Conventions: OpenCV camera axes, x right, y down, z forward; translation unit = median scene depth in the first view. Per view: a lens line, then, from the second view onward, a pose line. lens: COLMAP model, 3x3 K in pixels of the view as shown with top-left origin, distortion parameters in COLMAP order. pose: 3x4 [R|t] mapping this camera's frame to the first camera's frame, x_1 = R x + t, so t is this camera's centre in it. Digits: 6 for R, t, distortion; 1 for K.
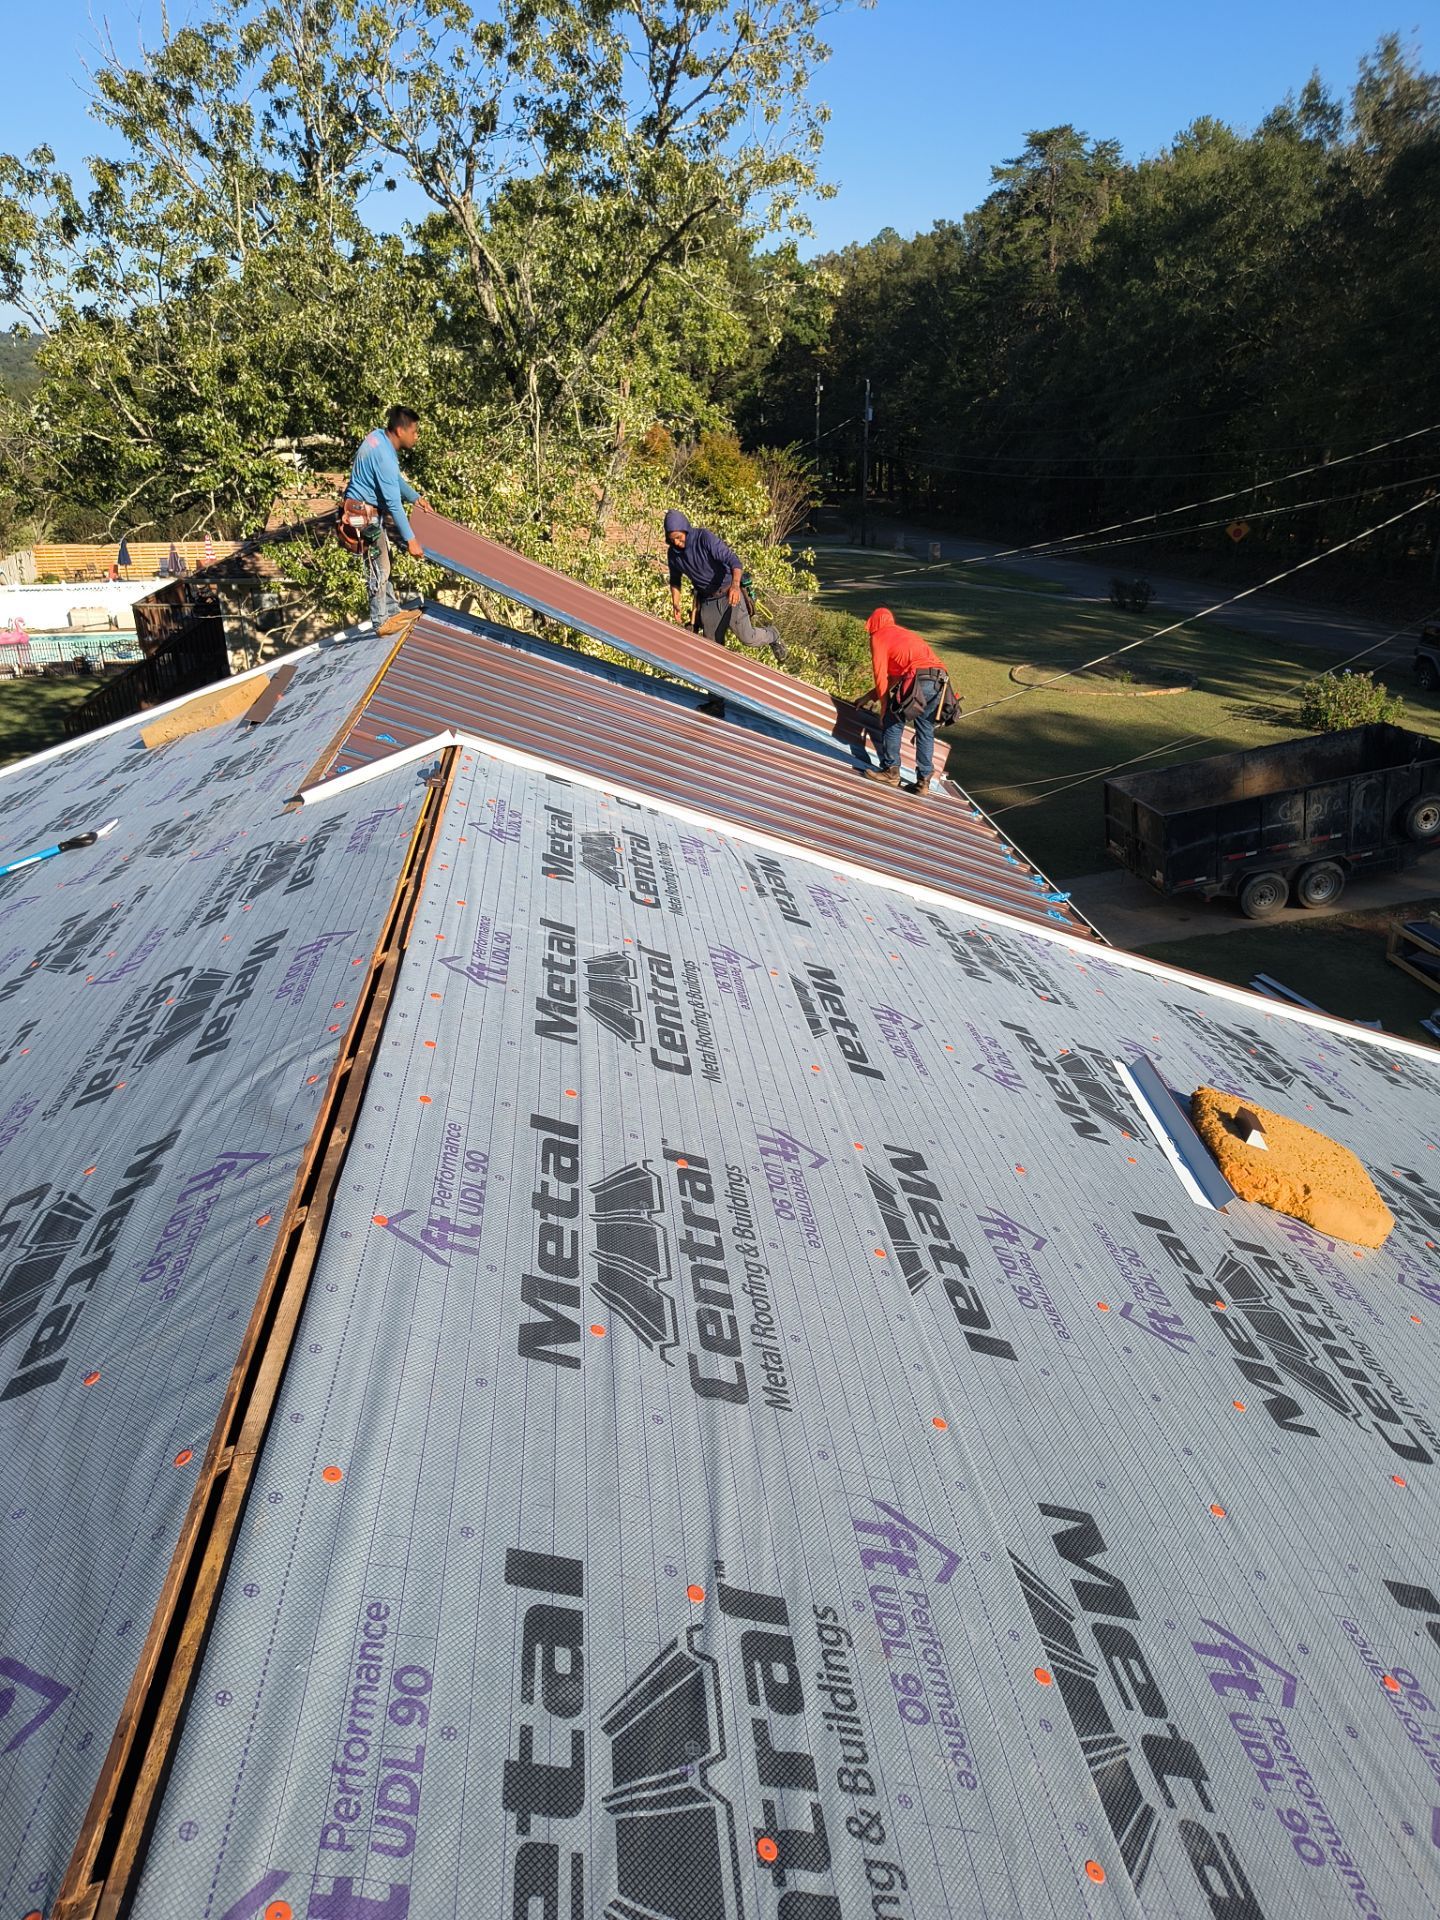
lens RADIAL K [[1309.4, 0, 711.6], [0, 1309.4, 977.2], [0, 0, 1]] dist [0.037521, -0.037312]
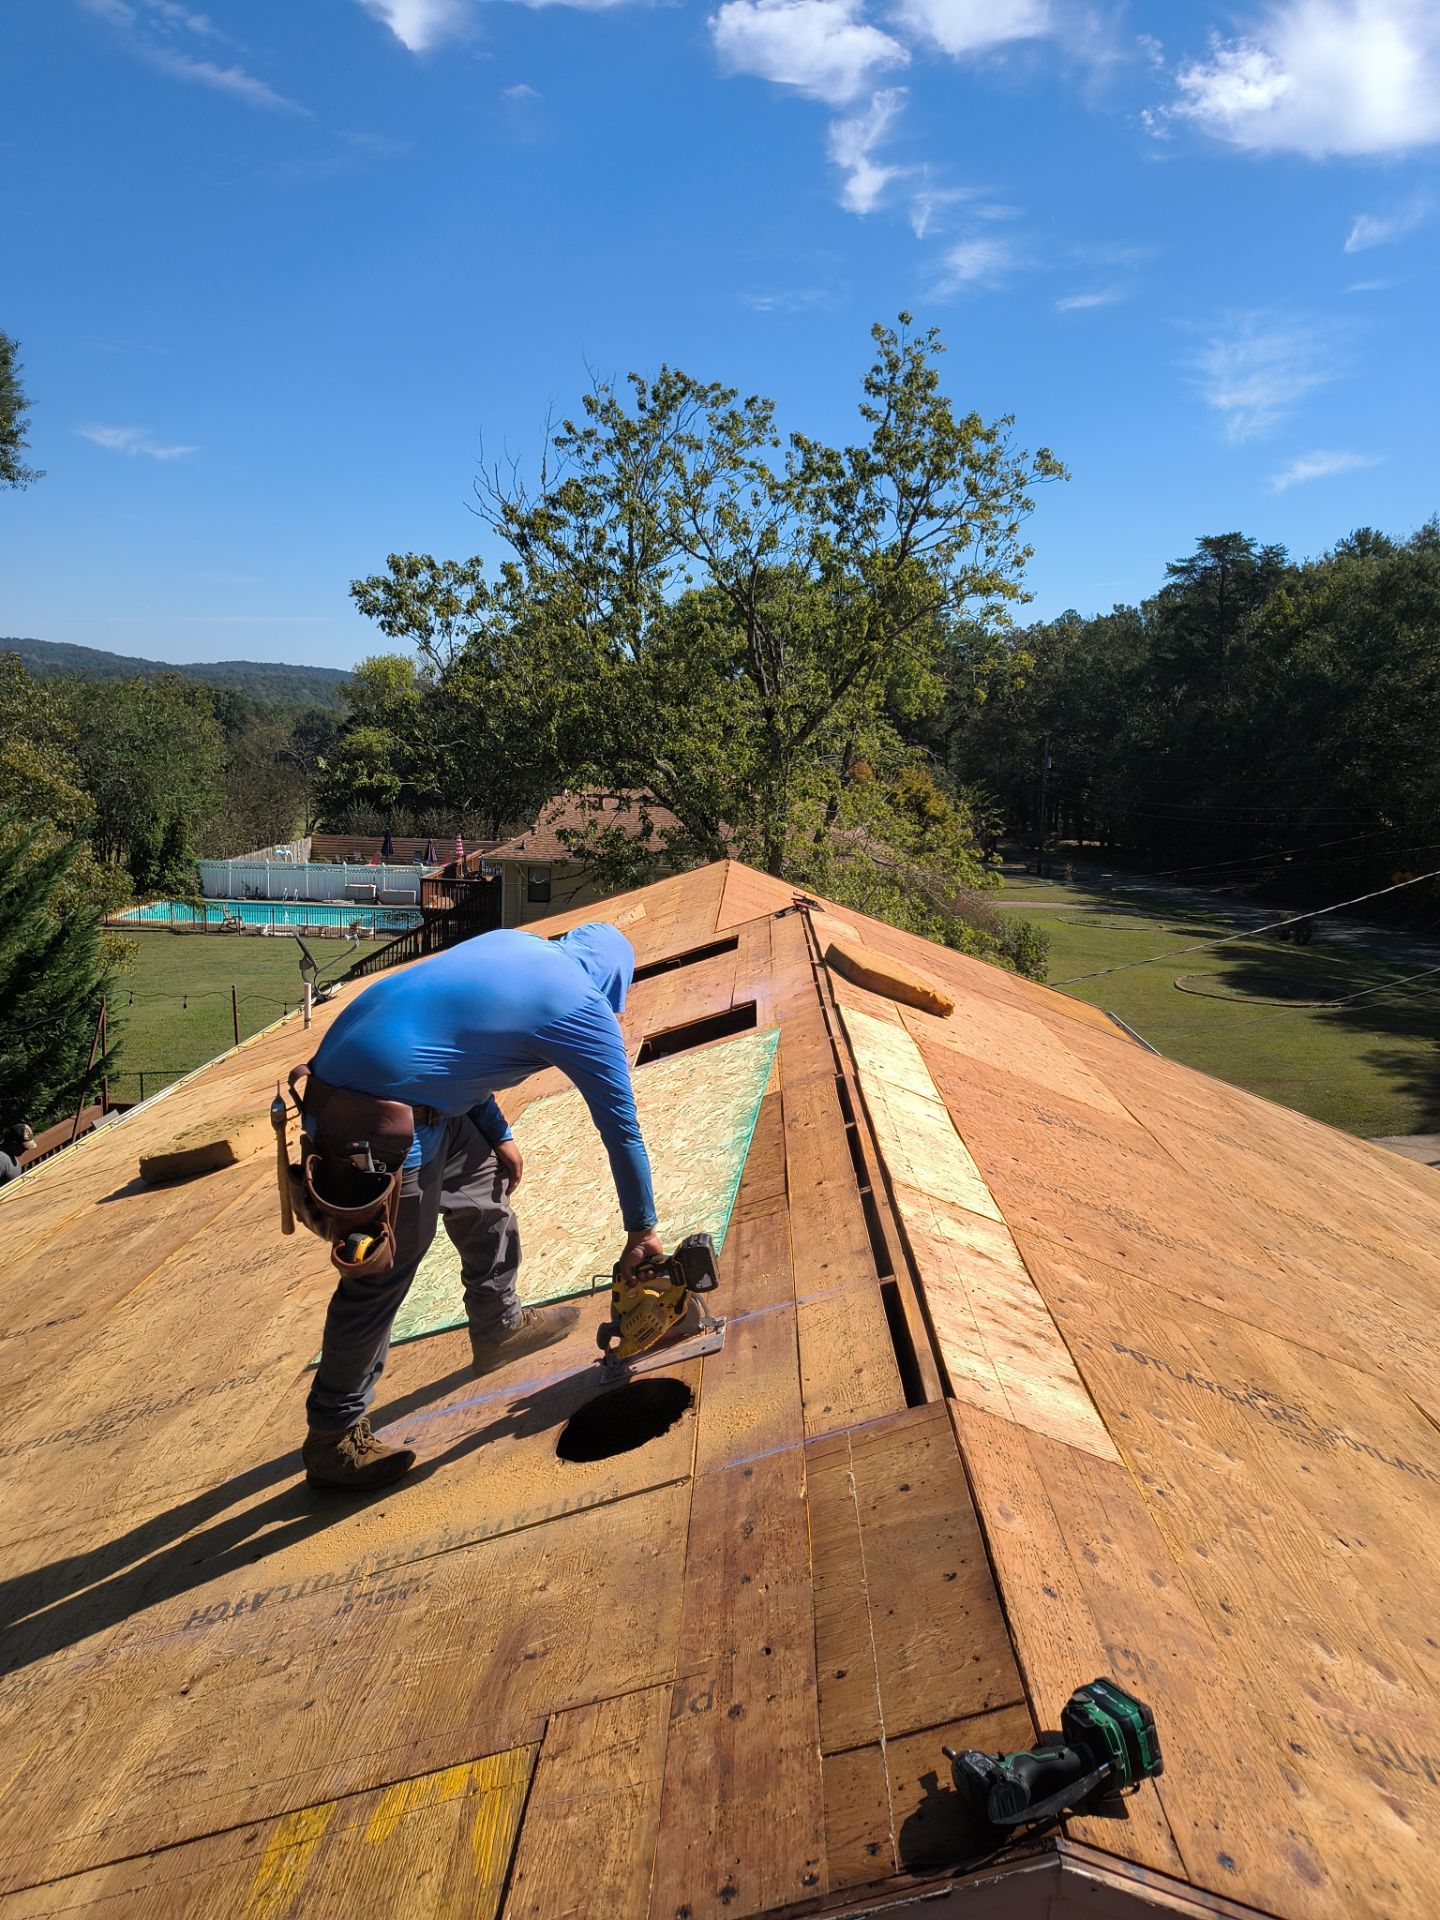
lens RADIAL K [[1309.4, 0, 739.1], [0, 1309.4, 976.8], [0, 0, 1]] dist [0.037521, -0.037312]
pose [[0.991945, 0.064235, -0.109176, -0.055265], [-0.087904, 0.969645, -0.228171, 0.175289], [0.091205, 0.235930, 0.967481, -0.377202]]
